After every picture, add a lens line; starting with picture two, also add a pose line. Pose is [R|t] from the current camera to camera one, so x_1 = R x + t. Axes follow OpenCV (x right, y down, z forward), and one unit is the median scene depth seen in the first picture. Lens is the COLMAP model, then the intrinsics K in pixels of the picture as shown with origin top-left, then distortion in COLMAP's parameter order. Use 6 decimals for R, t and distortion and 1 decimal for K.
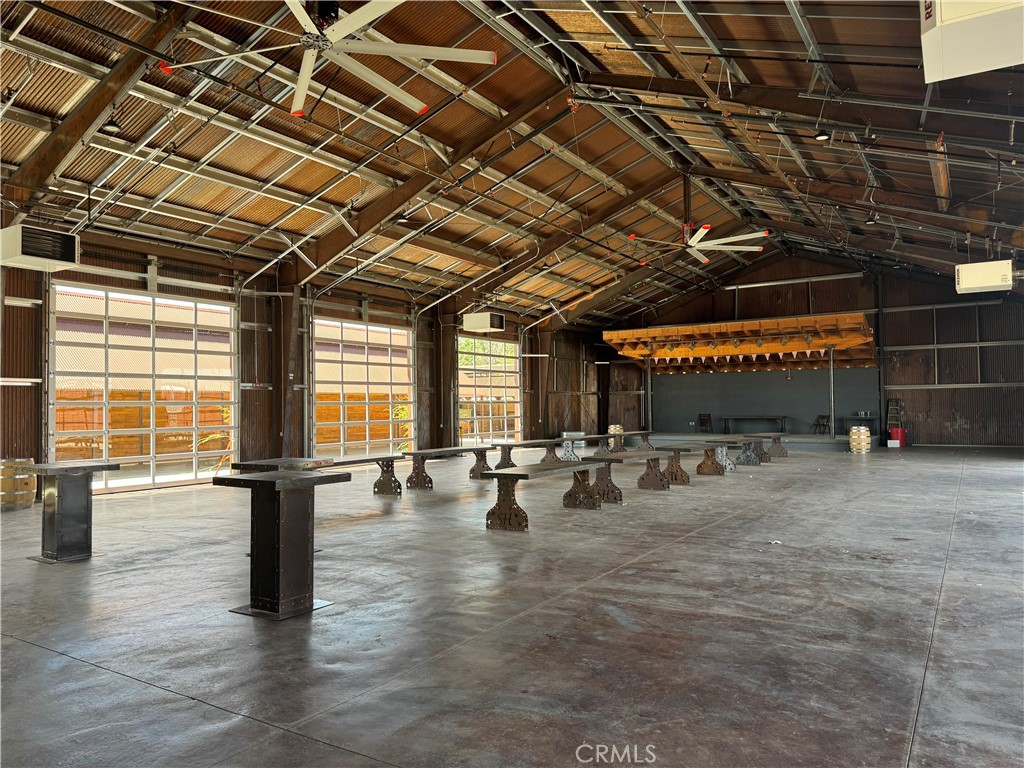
lens RADIAL K [[722.2, 0, 507.7], [0, 722.2, 381.7], [0, 0, 1]] dist [-0.002506, -0.005930]
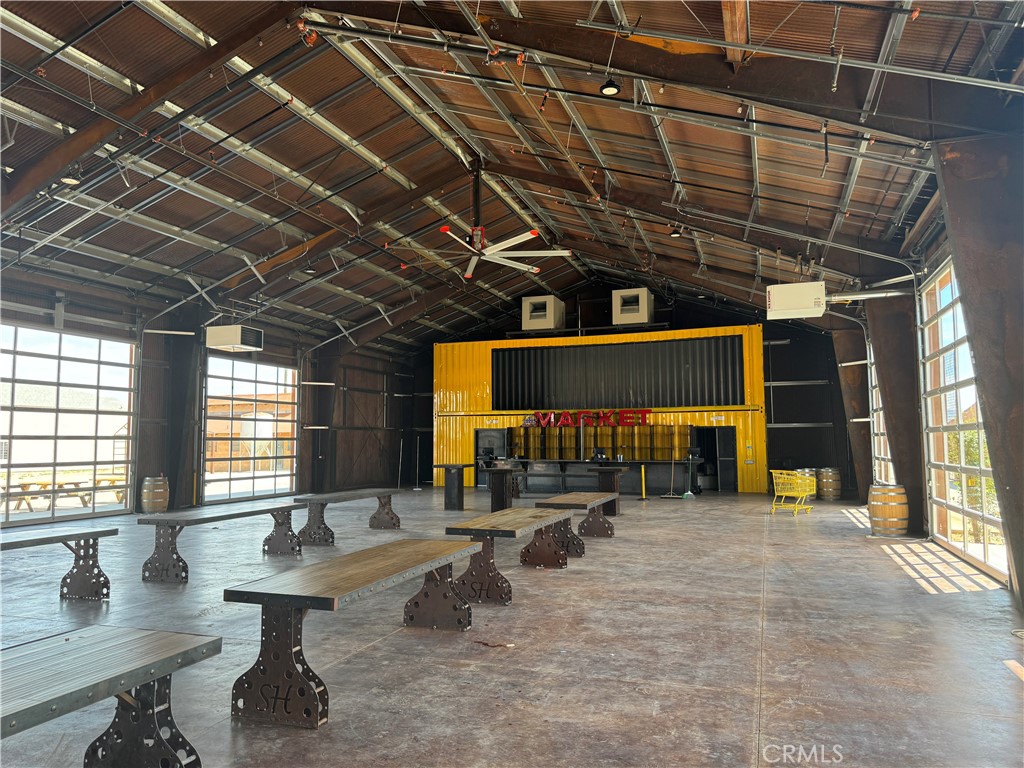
lens RADIAL K [[722.2, 0, 515.2], [0, 722.2, 385.4], [0, 0, 1]] dist [-0.002506, -0.005930]
pose [[0.974367, 0.026165, 0.223437, 0.092757], [-0.015583, 0.998677, -0.048997, 0.004126], [-0.224424, 0.044259, 0.973486, 0.156457]]
